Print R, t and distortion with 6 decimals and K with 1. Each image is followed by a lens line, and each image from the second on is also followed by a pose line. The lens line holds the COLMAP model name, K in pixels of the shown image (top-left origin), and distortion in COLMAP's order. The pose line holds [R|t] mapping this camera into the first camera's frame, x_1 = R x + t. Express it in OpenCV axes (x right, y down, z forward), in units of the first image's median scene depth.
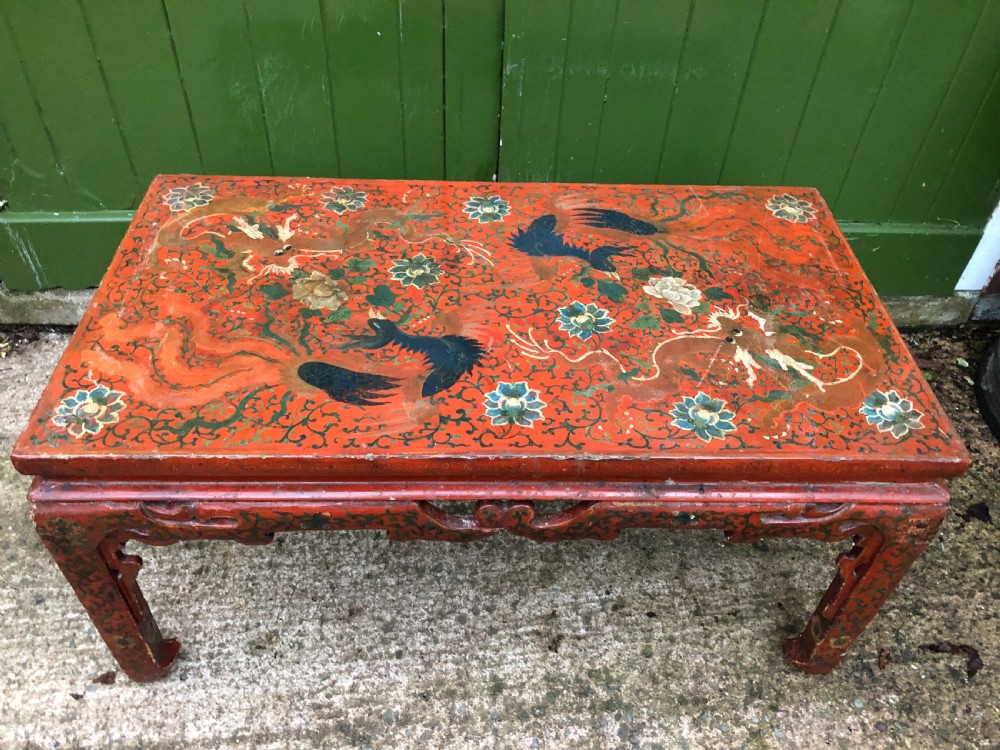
lens RADIAL K [[817.1, 0, 503.1], [0, 817.1, 364.4], [0, 0, 1]] dist [0.006665, 0.011472]
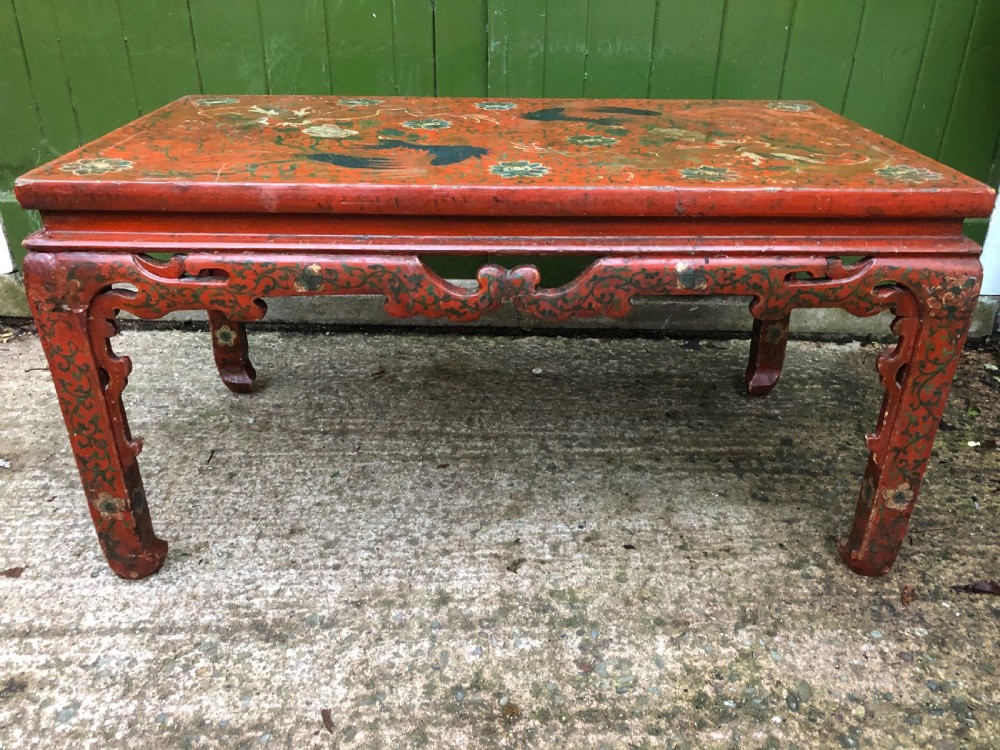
lens RADIAL K [[817.1, 0, 502.4], [0, 817.1, 365.3], [0, 0, 1]] dist [0.006665, 0.011472]
pose [[0.996869, 0.005268, -0.078898, 0.120364], [-0.027808, 0.957399, -0.287428, 0.395558], [0.074022, 0.288722, 0.954547, 0.107094]]
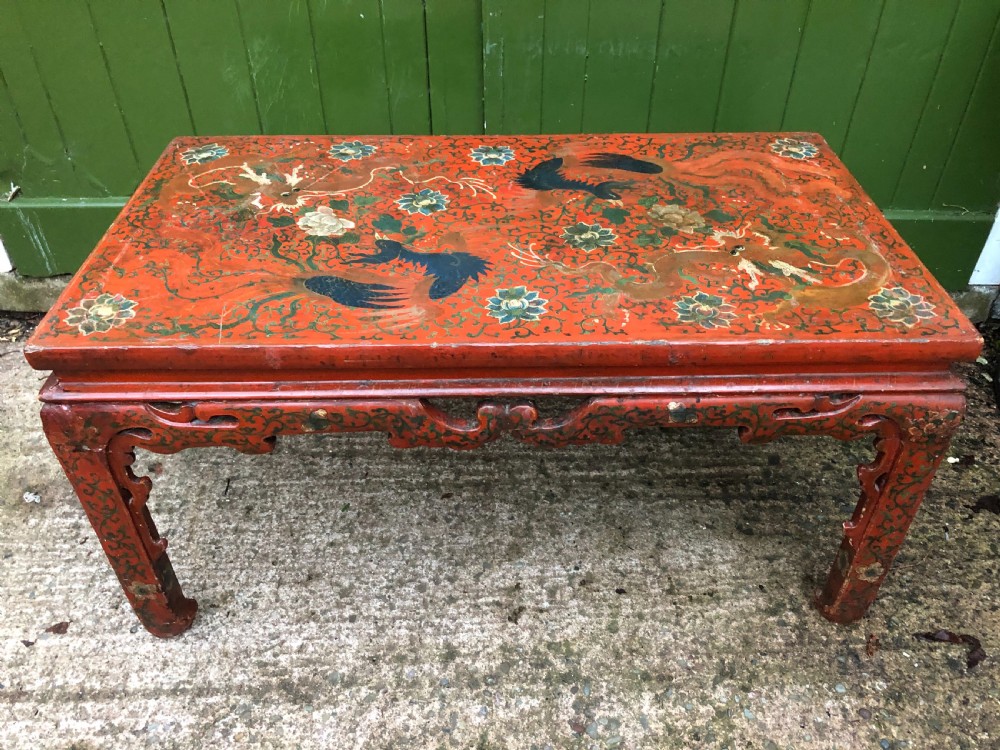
lens RADIAL K [[817.1, 0, 499.0], [0, 817.1, 367.7], [0, 0, 1]] dist [0.006665, 0.011472]
pose [[0.996545, 0.010544, -0.082383, 0.122366], [-0.017797, 0.995979, -0.087800, 0.141100], [0.081126, 0.088963, 0.992726, 0.026815]]
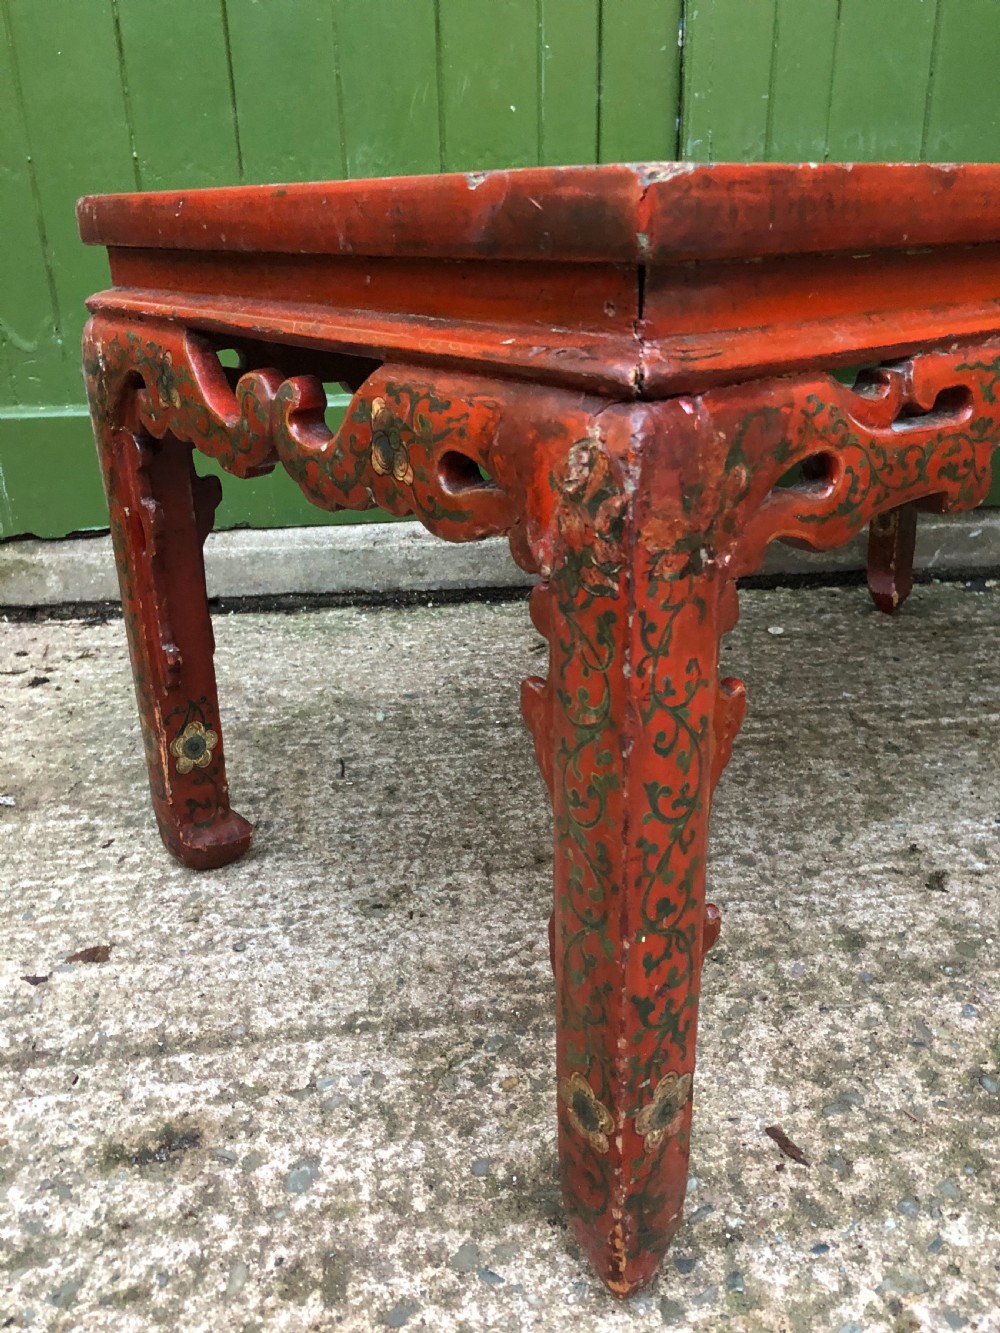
lens RADIAL K [[1089.2, 0, 499.3], [0, 1089.2, 661.4], [0, 0, 1]] dist [0.006665, 0.011472]
pose [[0.997951, -0.062625, -0.013083, -0.201474], [0.053503, 0.929063, -0.366033, 0.460021], [0.035077, 0.364583, 0.930510, 0.295205]]
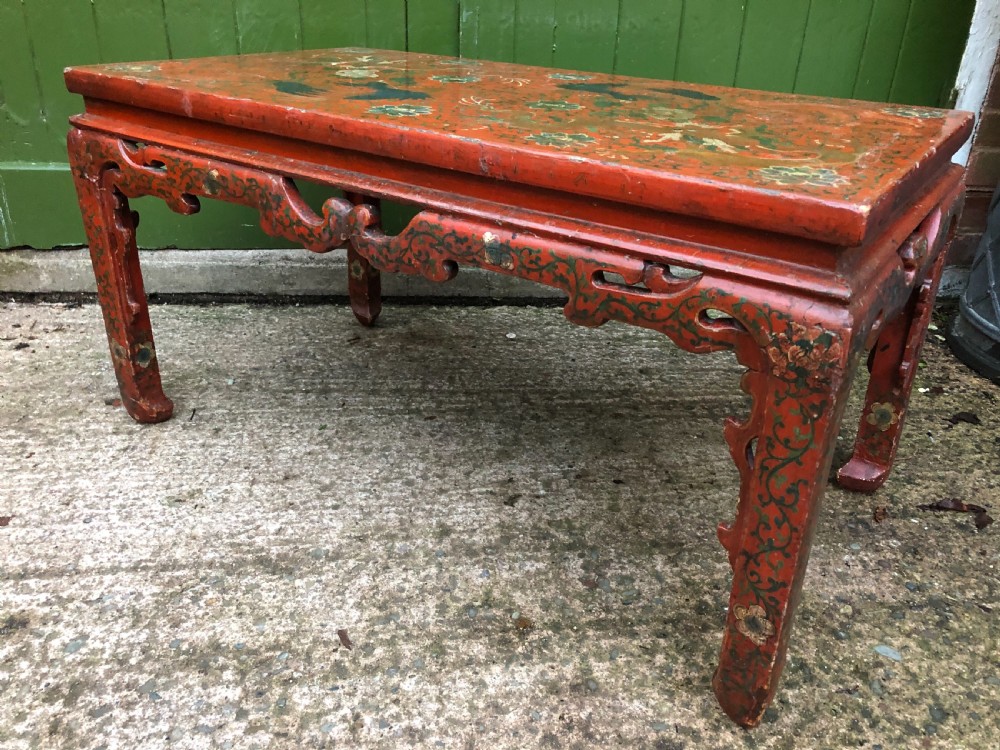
lens RADIAL K [[817.1, 0, 503.3], [0, 817.1, 368.4], [0, 0, 1]] dist [0.006665, 0.011472]
pose [[0.999900, -0.012476, 0.006726, 0.051604], [0.013939, 0.951642, -0.306892, 0.487427], [-0.002572, 0.306955, 0.951721, 0.106589]]
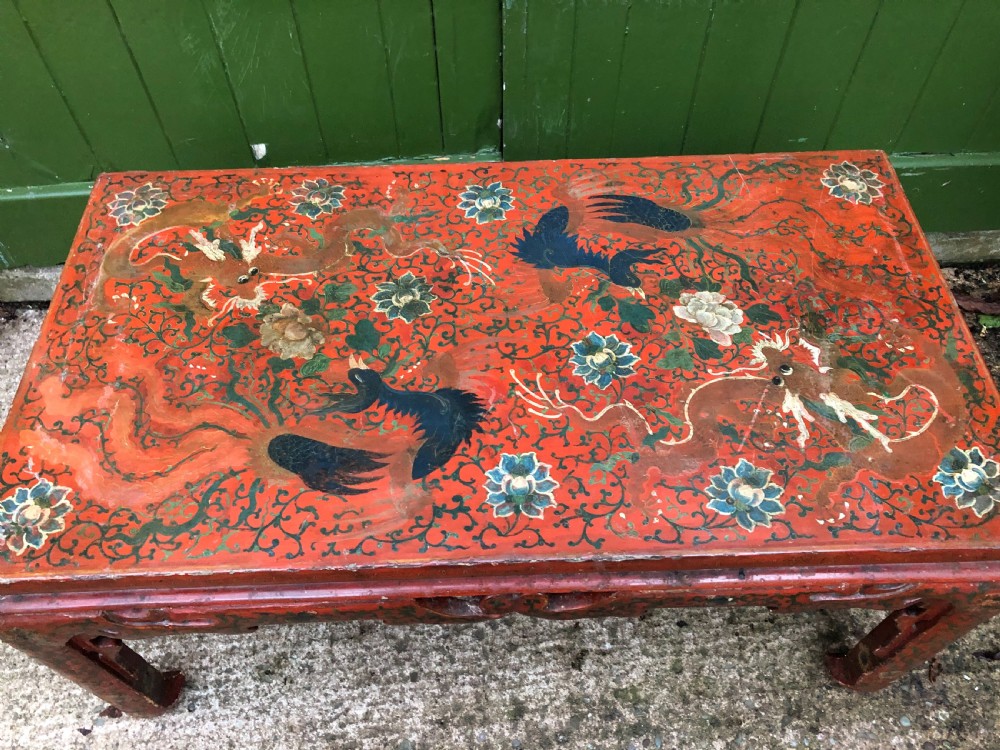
lens RADIAL K [[817.1, 0, 498.1], [0, 817.1, 366.1], [0, 0, 1]] dist [0.006665, 0.011472]
pose [[0.998605, -0.030966, -0.042757, 0.022324], [0.038058, 0.983561, 0.176521, -0.164669], [0.036588, -0.177902, 0.983368, 0.133851]]
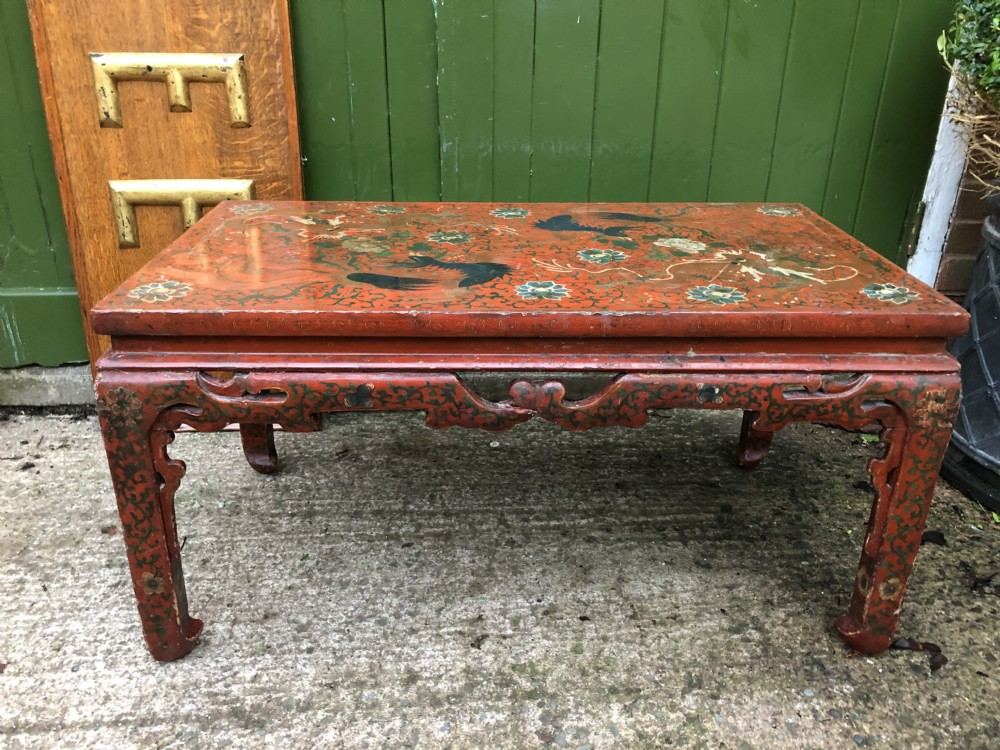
lens RADIAL K [[817.1, 0, 503.1], [0, 817.1, 367.0], [0, 0, 1]] dist [0.006665, 0.011472]
pose [[0.999463, -0.023477, -0.022849, 0.122842], [0.014403, 0.941334, -0.337170, 0.368900], [0.029425, 0.336660, 0.941166, 0.017266]]
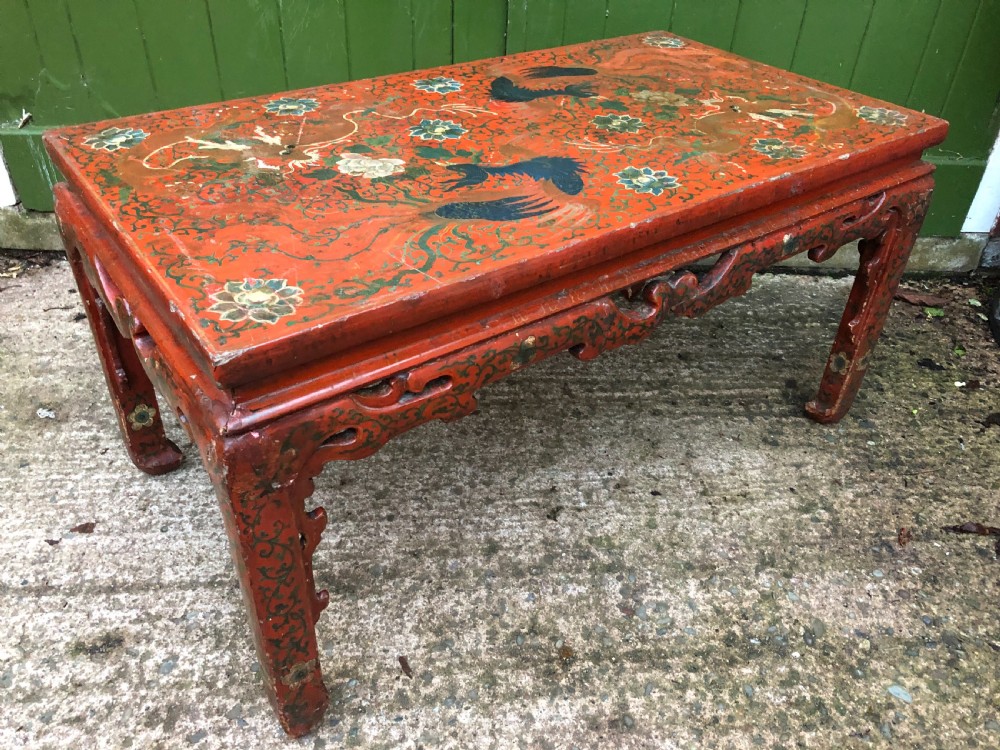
lens RADIAL K [[817.1, 0, 501.8], [0, 817.1, 362.2], [0, 0, 1]] dist [0.006665, 0.011472]
pose [[0.999677, 0.011861, -0.022490, 0.022303], [-0.014930, 0.989805, -0.141647, 0.308451], [0.020581, 0.141937, 0.989662, 0.033418]]
